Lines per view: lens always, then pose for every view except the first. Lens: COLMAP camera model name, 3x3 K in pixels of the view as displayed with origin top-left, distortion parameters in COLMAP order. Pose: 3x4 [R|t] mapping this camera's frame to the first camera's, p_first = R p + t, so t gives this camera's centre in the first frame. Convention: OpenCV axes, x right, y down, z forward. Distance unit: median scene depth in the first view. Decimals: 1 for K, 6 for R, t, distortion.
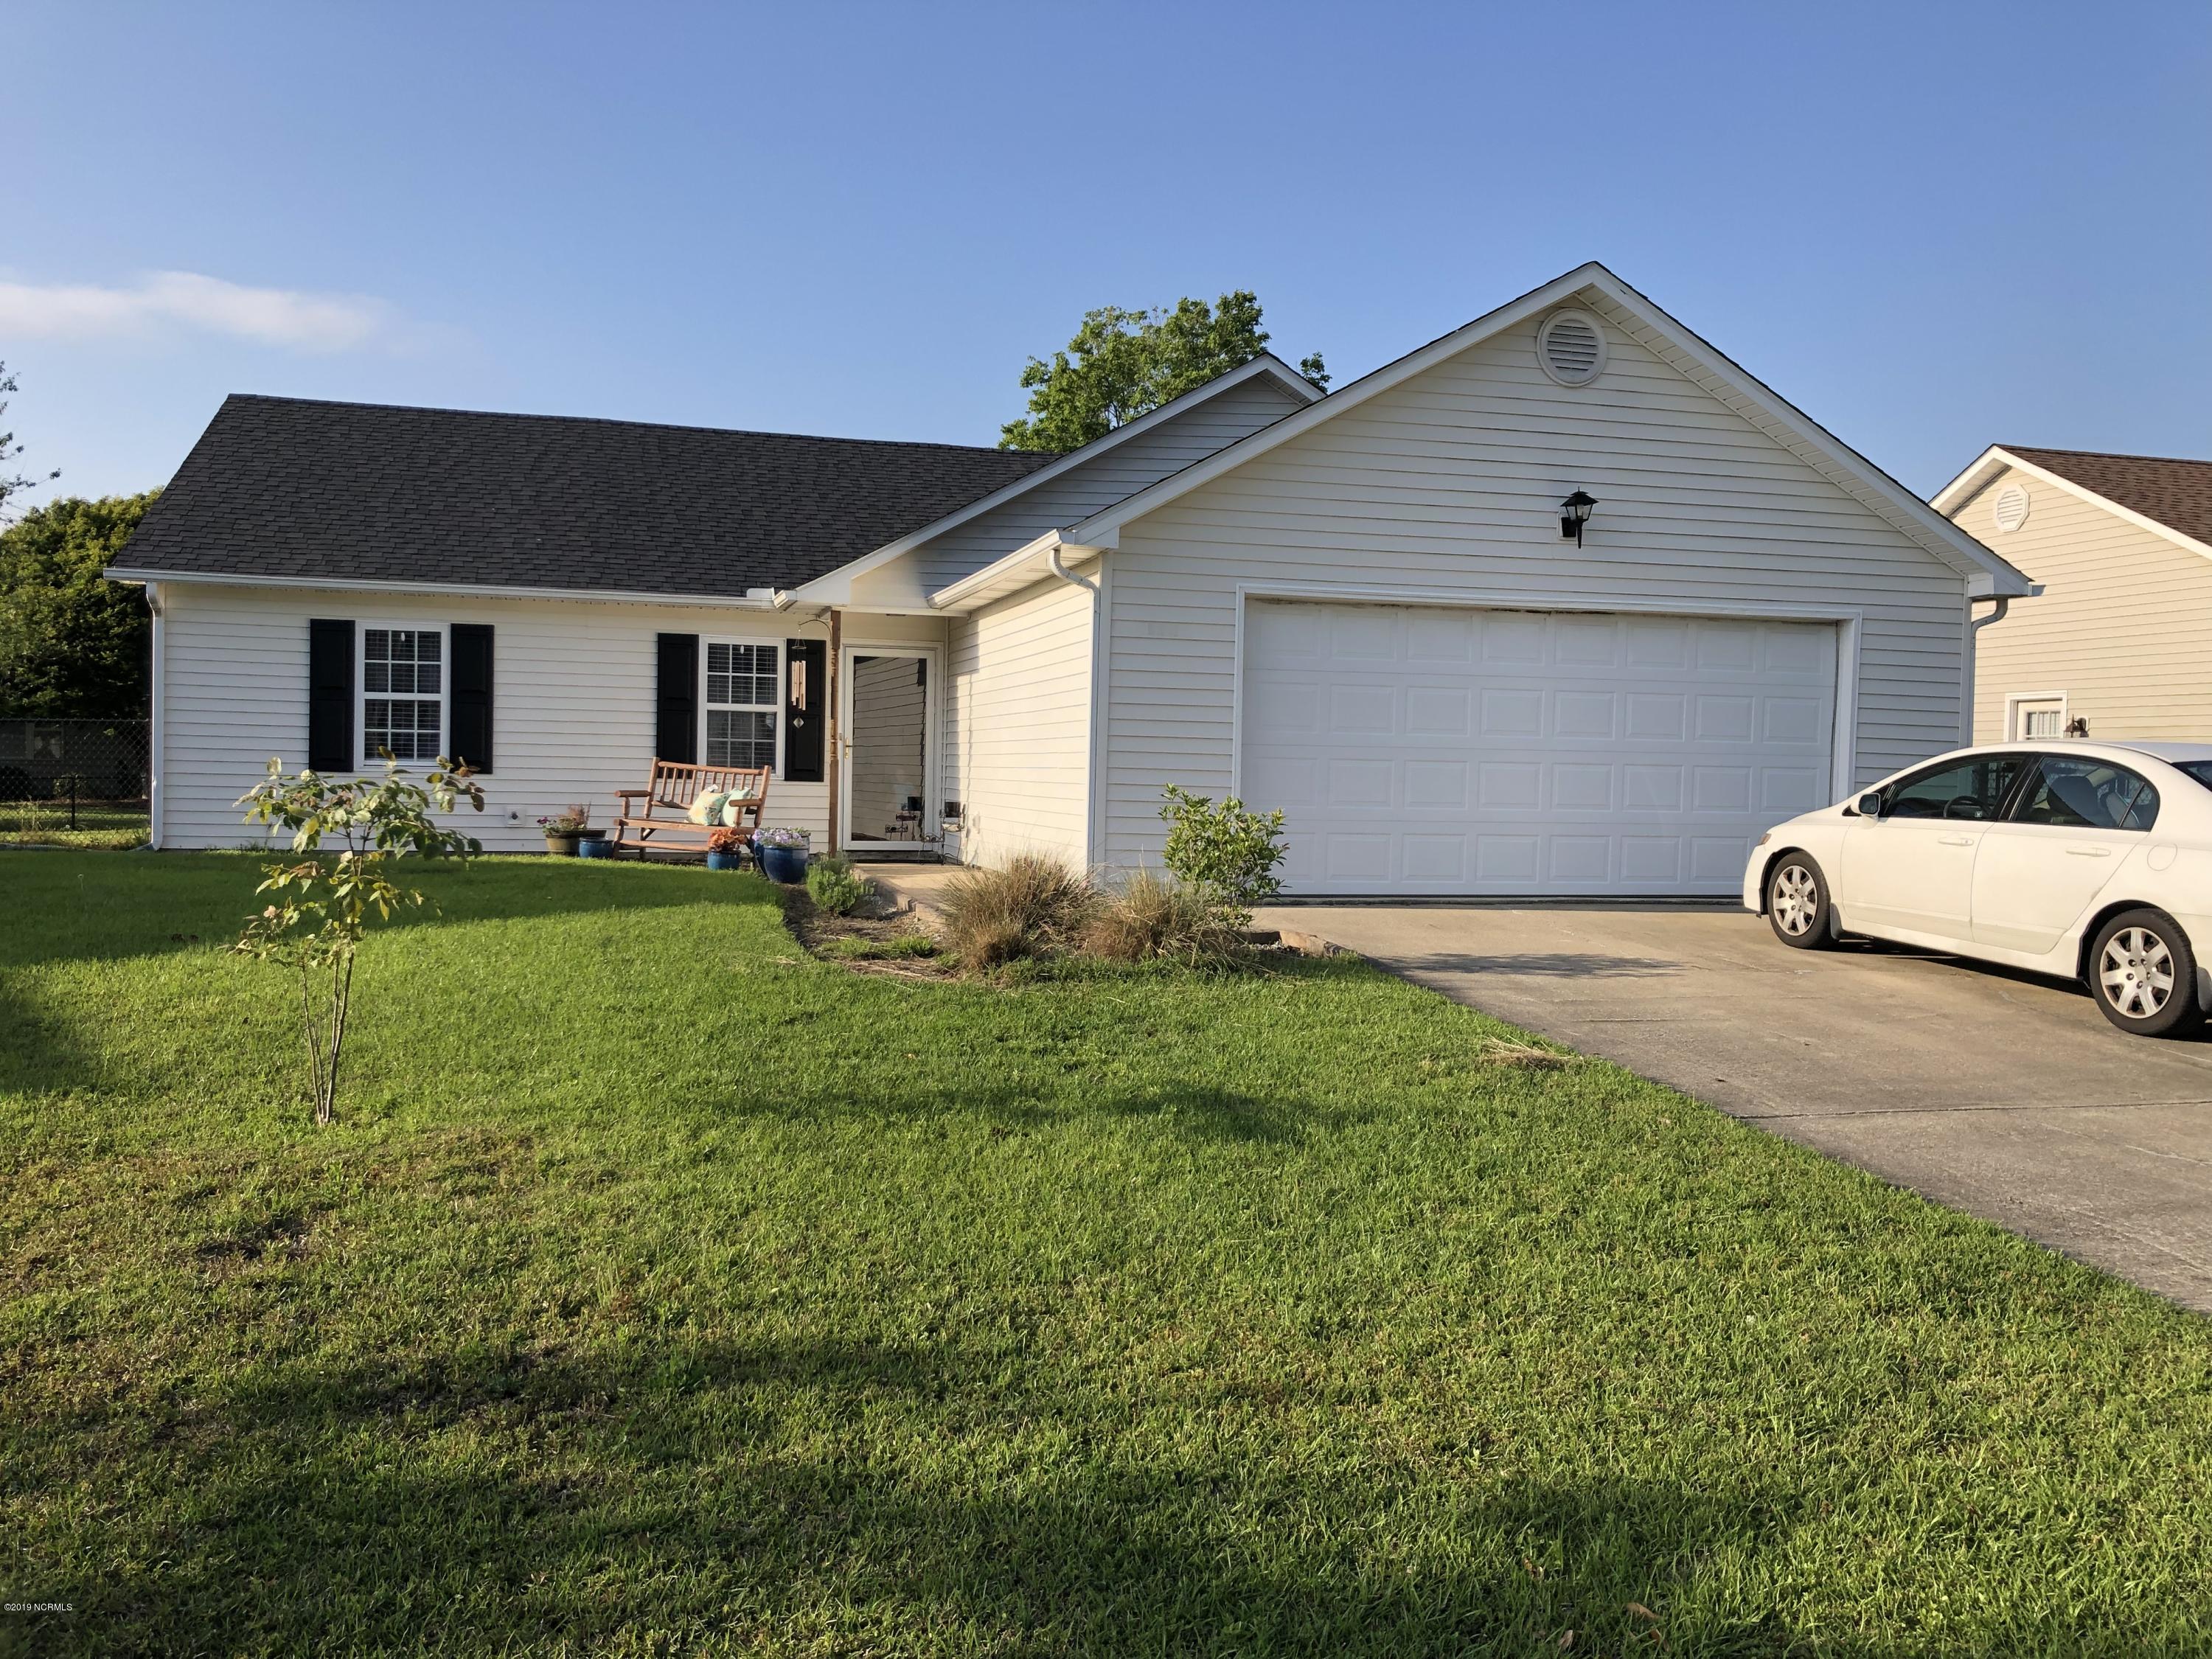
lens RADIAL K [[1809.8, 0, 1106.0], [0, 1809.8, 829.5], [0, 0, 1]] dist [0.112849, -0.351627]
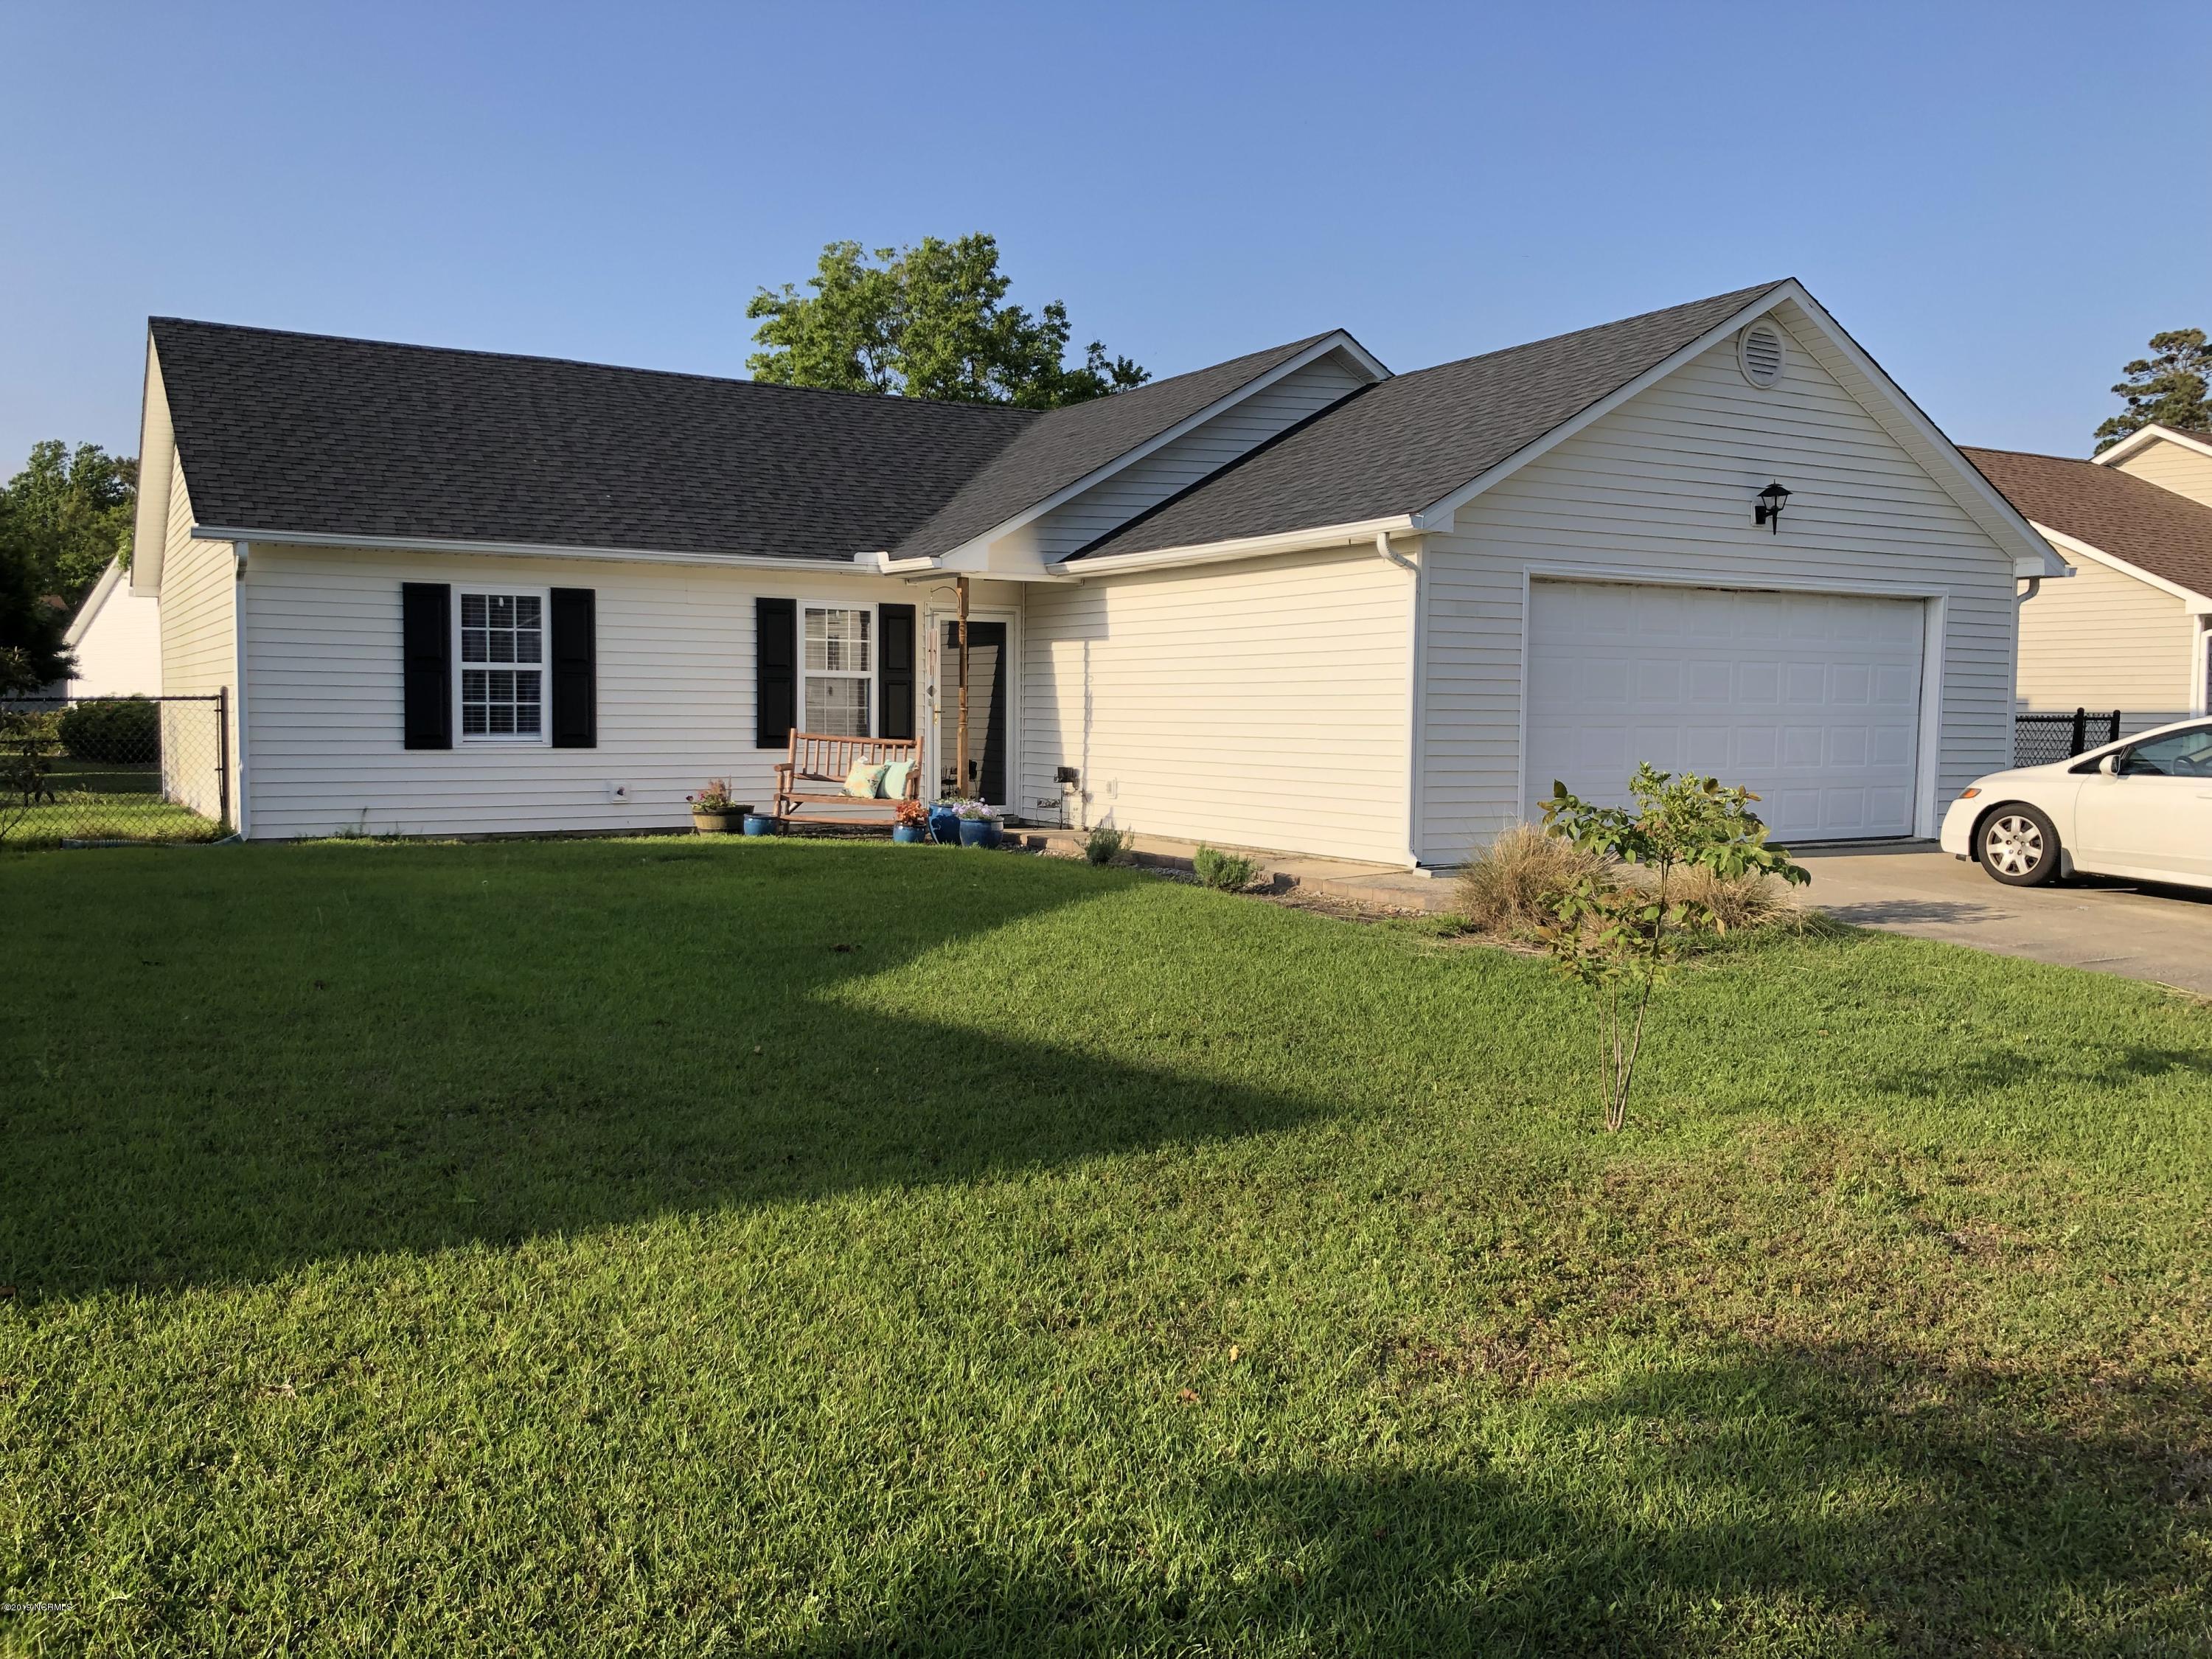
lens RADIAL K [[1819.0, 0, 1106.0], [0, 1819.0, 829.5], [0, 0, 1]] dist [0.071880, -0.208073]
pose [[0.962756, -0.030942, 0.268597, -0.344997], [0.020786, 0.998960, 0.040573, -0.021581], [-0.269573, -0.033479, 0.962398, 0.019880]]
